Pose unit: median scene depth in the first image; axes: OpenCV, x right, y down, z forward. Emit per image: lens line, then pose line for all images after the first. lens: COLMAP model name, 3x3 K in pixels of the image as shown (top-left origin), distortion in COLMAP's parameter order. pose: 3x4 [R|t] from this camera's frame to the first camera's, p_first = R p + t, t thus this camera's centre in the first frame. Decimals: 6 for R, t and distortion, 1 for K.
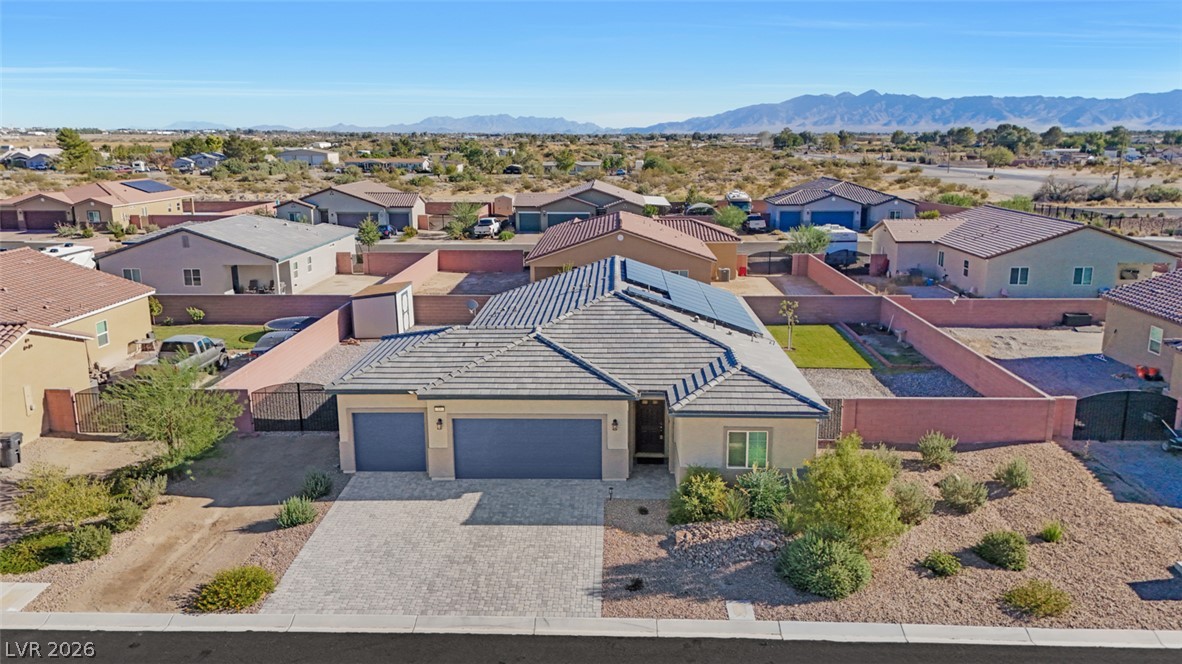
lens RADIAL K [[883.6, 0, 595.3], [0, 883.6, 330.4], [0, 0, 1]] dist [0.084334, -0.093094]
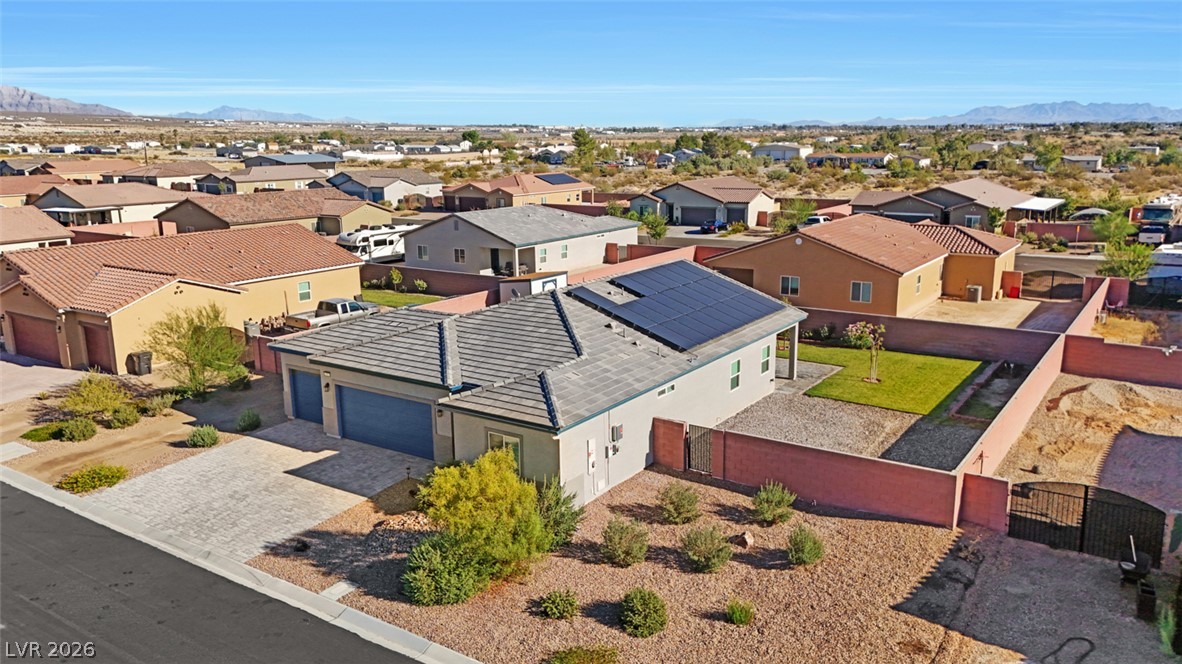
lens RADIAL K [[896.9, 0, 594.7], [0, 896.9, 335.0], [0, 0, 1]] dist [0.074256, -0.075863]
pose [[0.841606, 0.112317, -0.528284, 0.345072], [-0.108002, 0.993380, 0.039142, -0.021344], [0.529183, 0.024114, 0.848165, 0.090418]]
